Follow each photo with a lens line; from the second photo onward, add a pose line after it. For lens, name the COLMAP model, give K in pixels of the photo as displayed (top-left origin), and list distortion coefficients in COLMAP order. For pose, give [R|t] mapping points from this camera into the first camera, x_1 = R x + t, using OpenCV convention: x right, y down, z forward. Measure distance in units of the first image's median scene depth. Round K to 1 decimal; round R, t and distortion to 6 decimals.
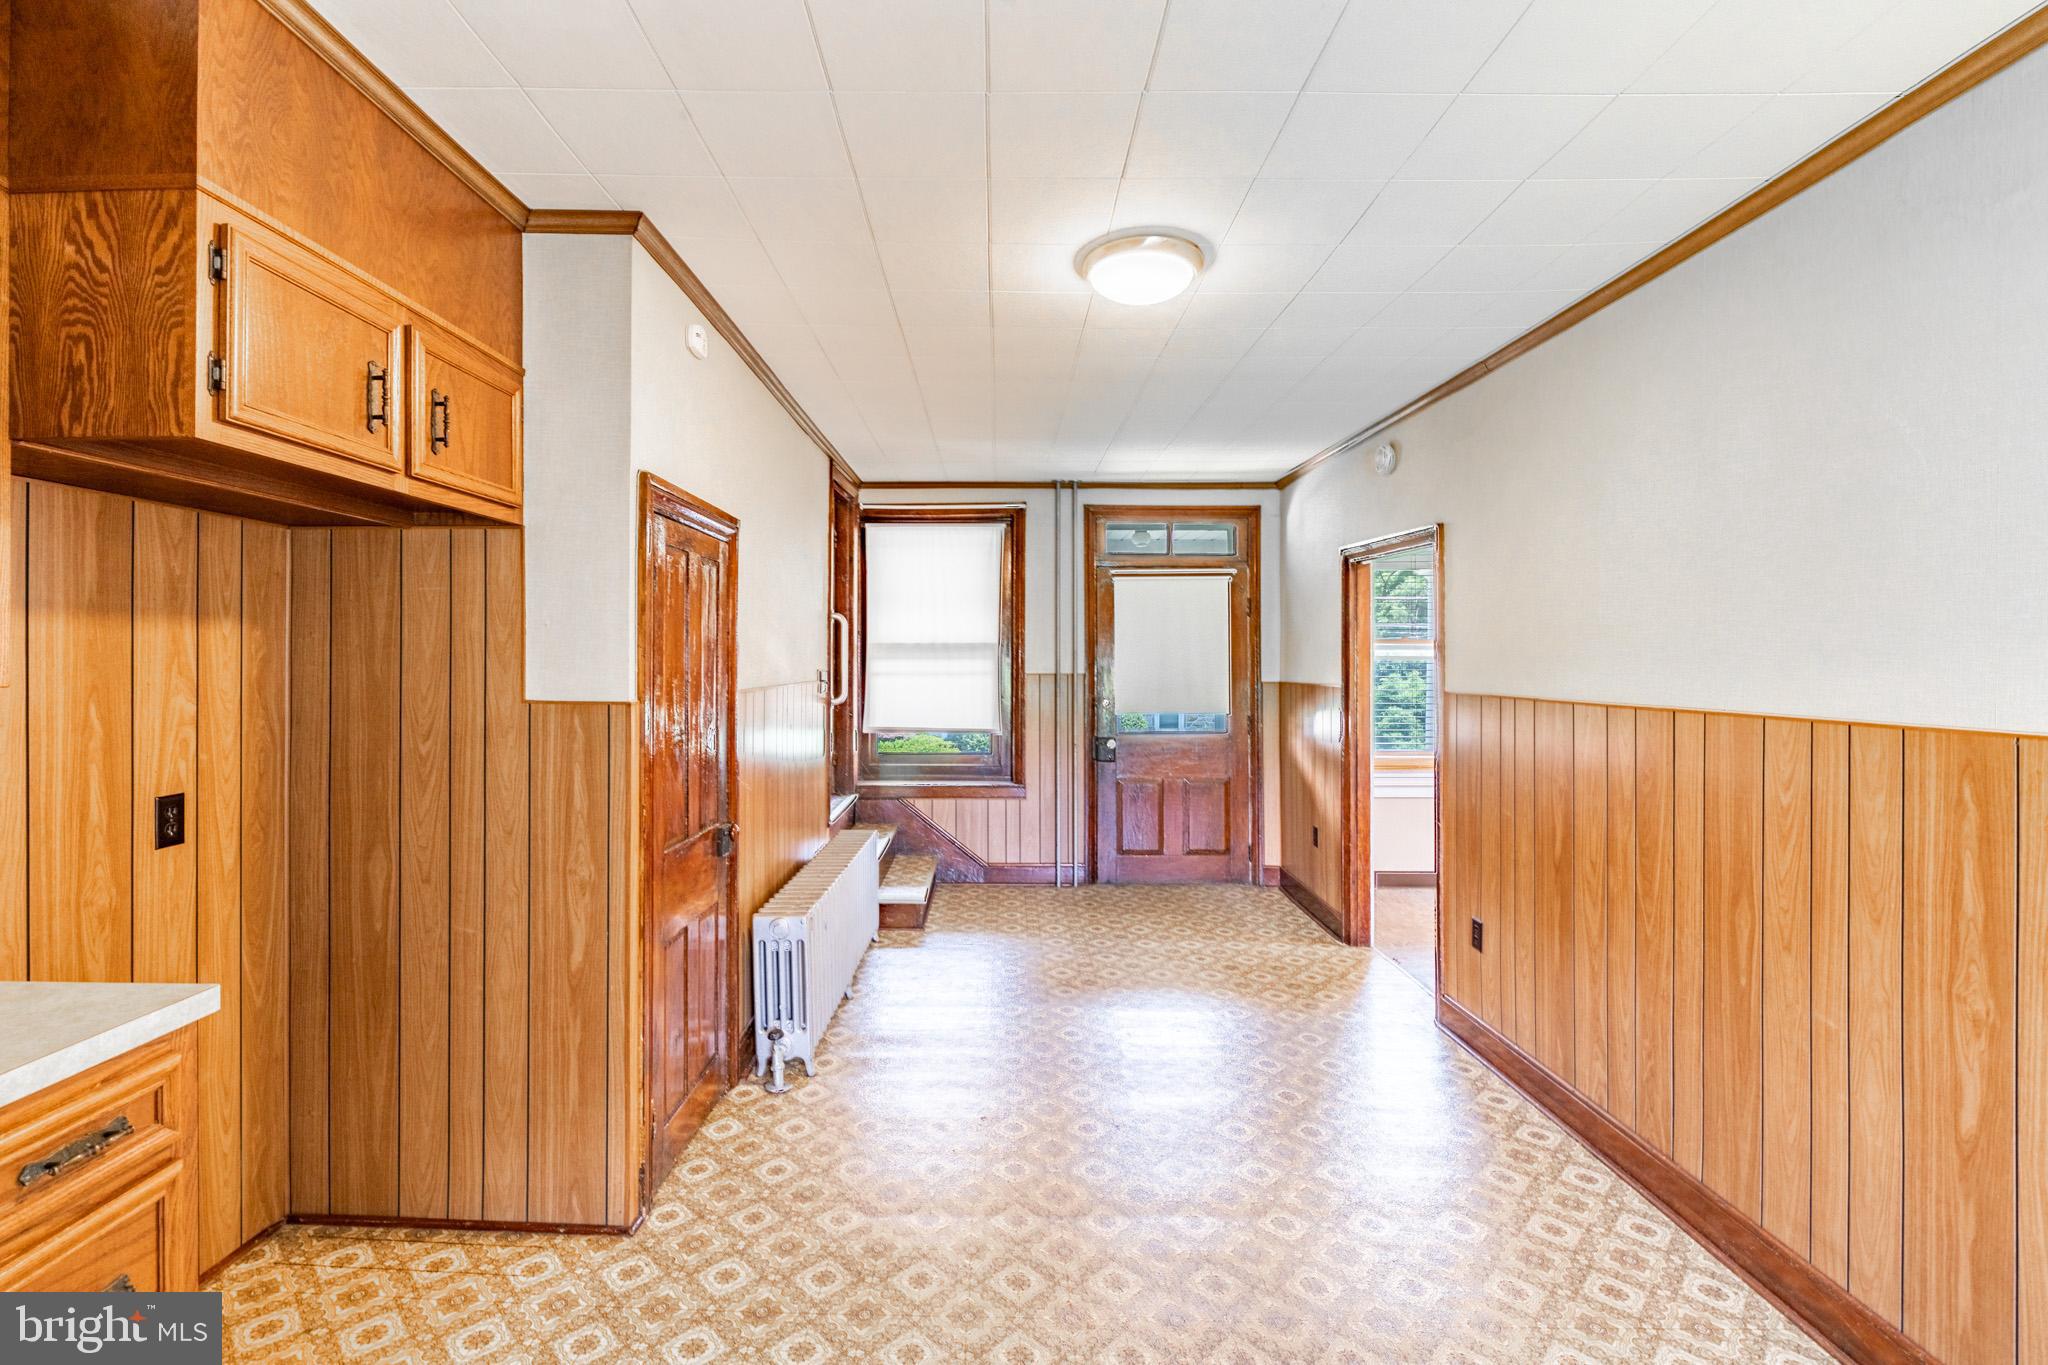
lens RADIAL K [[883.7, 0, 988.2], [0, 883.7, 661.5], [0, 0, 1]] dist [0.006216, -0.008219]
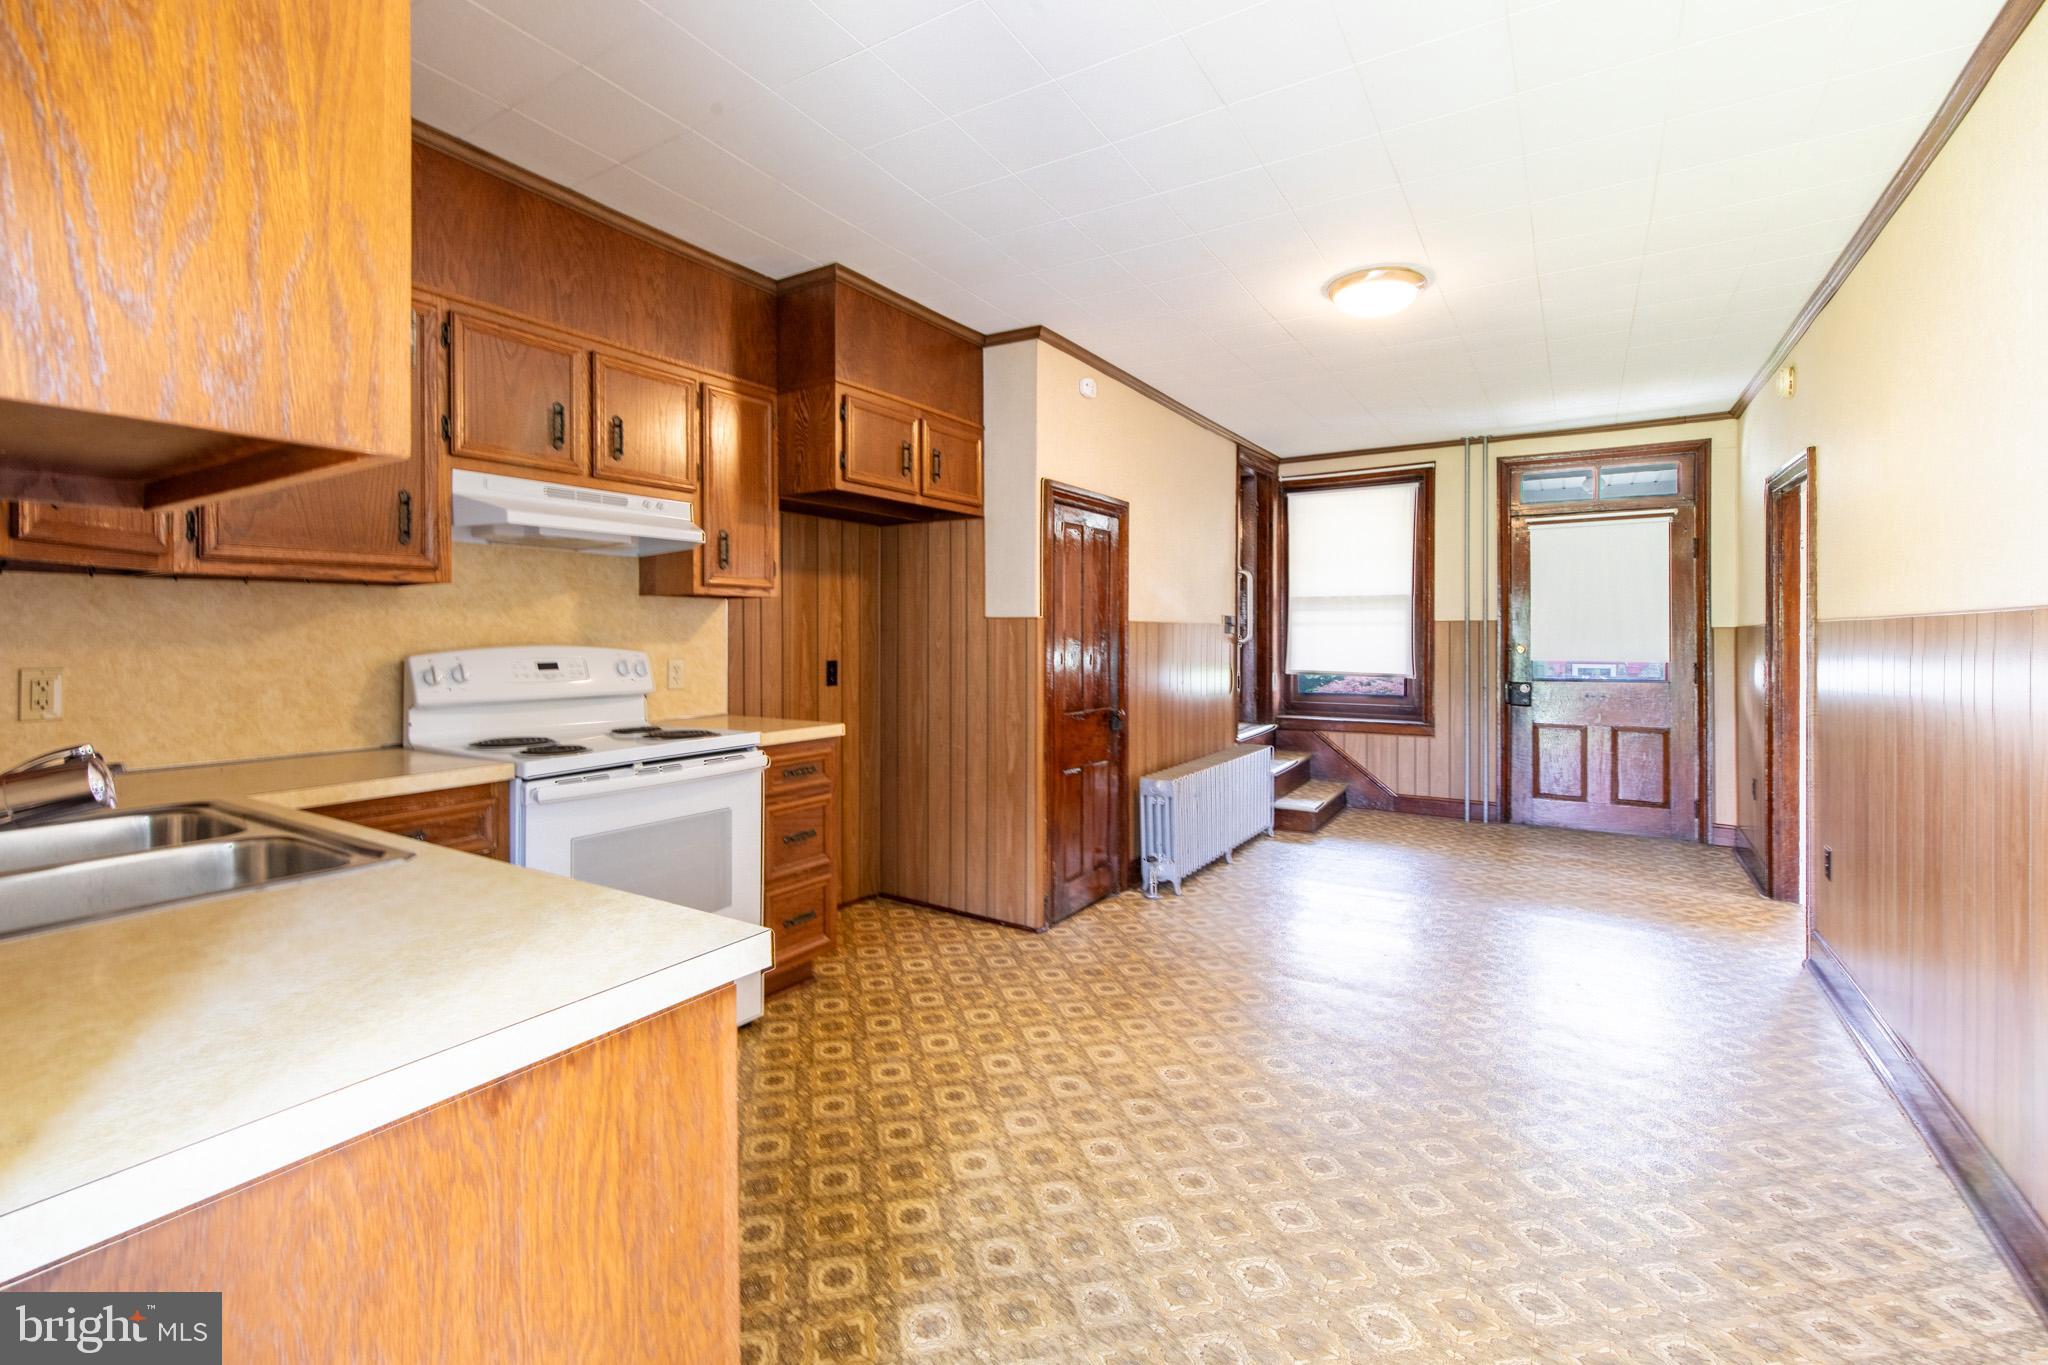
lens RADIAL K [[883.7, 0, 1033.3], [0, 883.7, 642.2], [0, 0, 1]] dist [0.006216, -0.008219]
pose [[0.859199, 0.001243, -0.511640, 0.447916], [0.001800, 0.999984, 0.005452, 0.084315], [0.511638, -0.005605, 0.859183, -0.446225]]
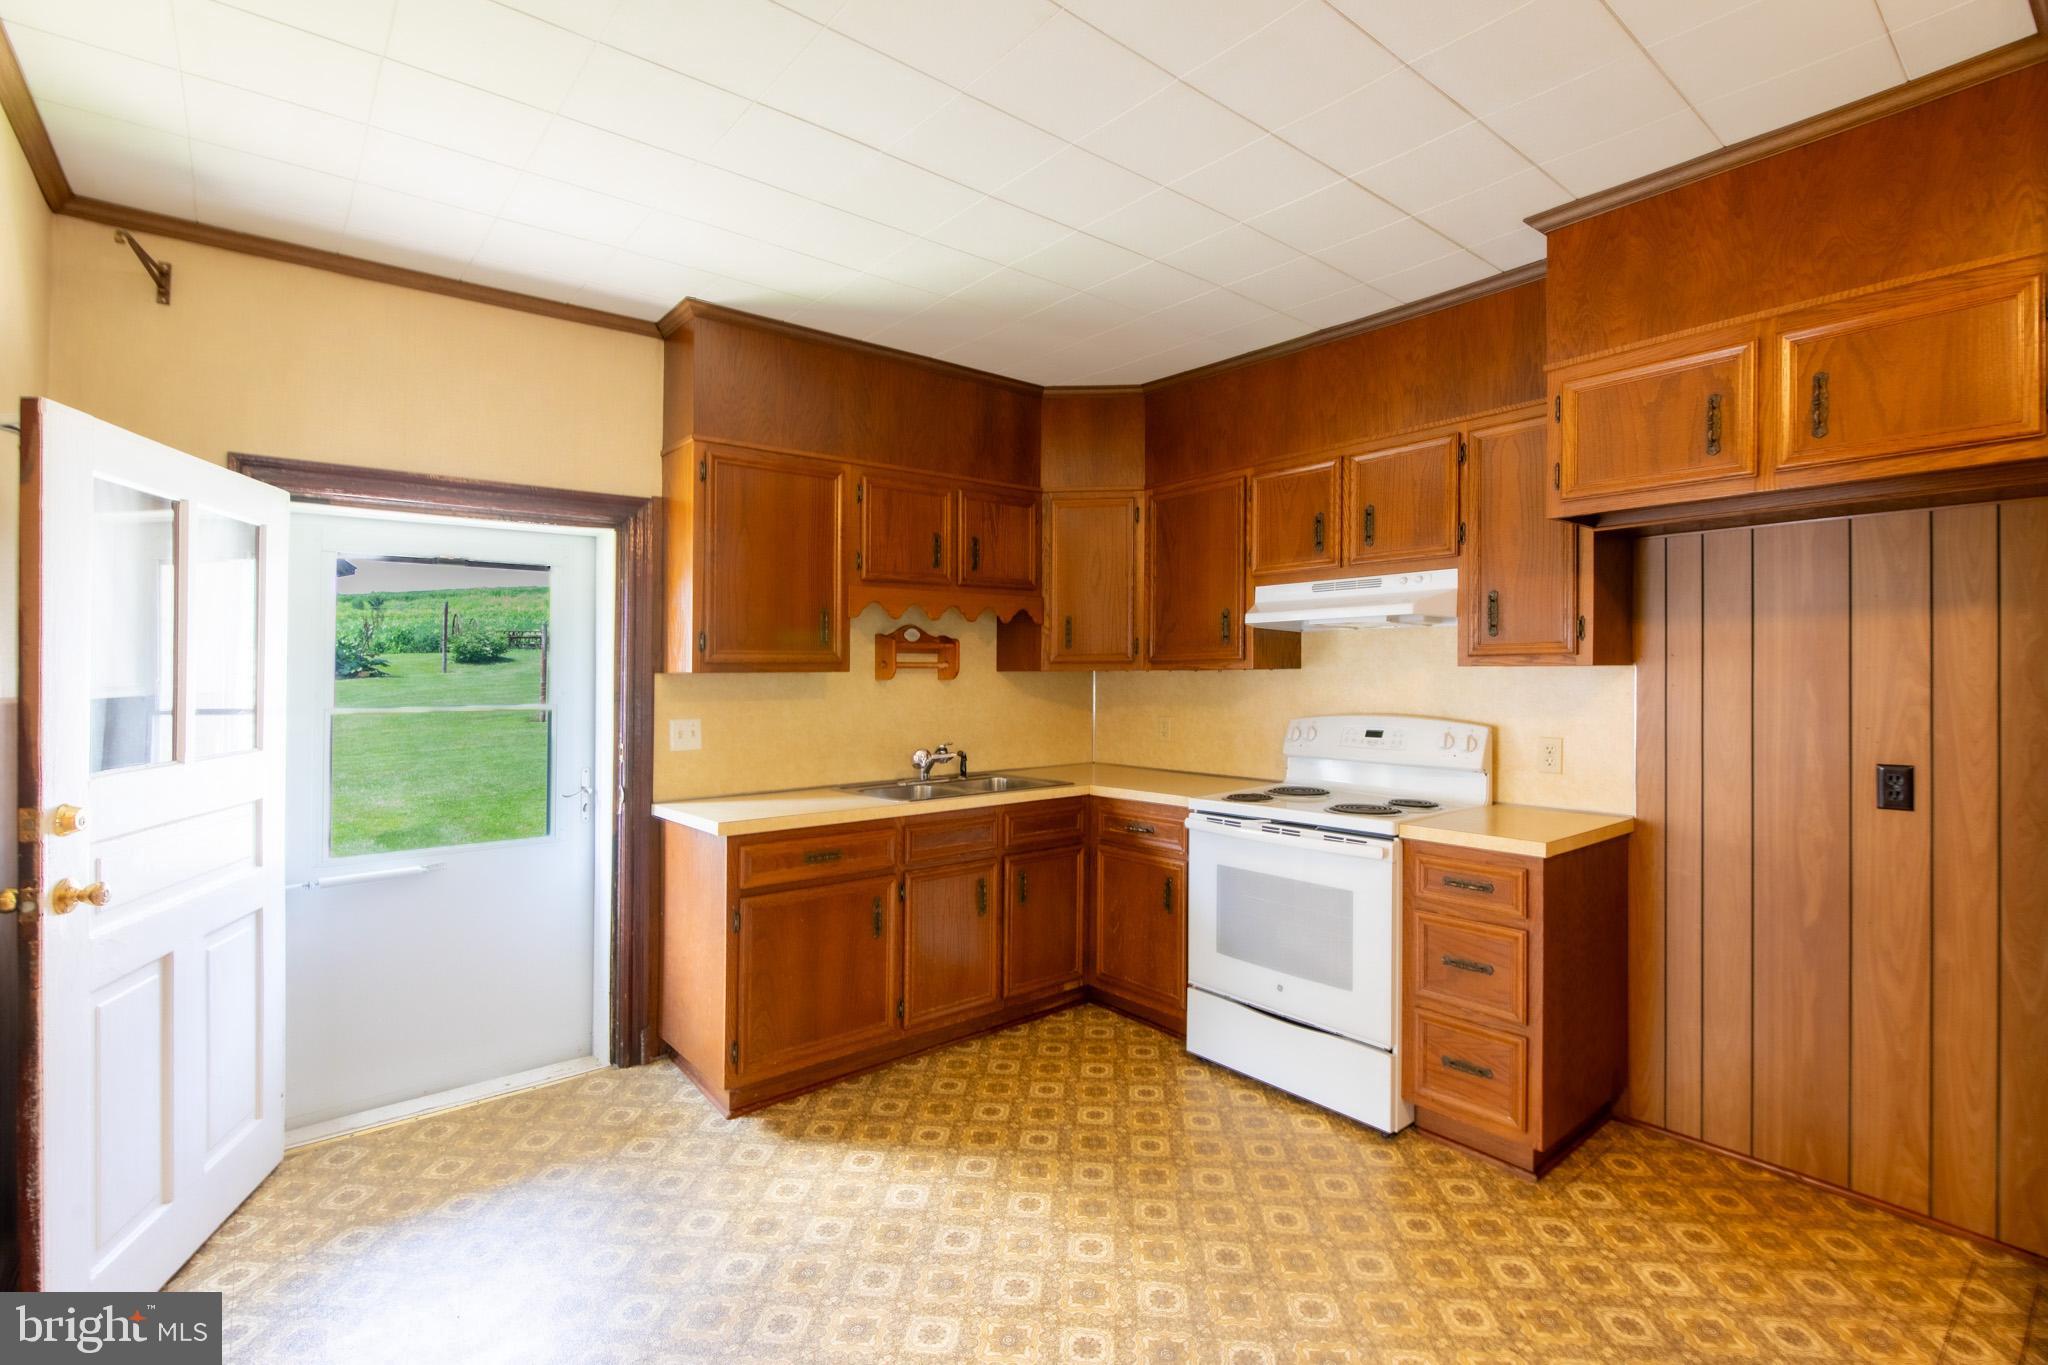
lens RADIAL K [[953.4, 0, 1008.8], [0, 953.4, 669.9], [0, 0, 1]] dist [0.003664, 0.003283]
pose [[-0.765829, 0.005764, -0.643018, 0.642161], [0.007116, 0.999975, 0.000489, 0.016999], [0.643004, -0.004202, -0.765851, 1.046911]]
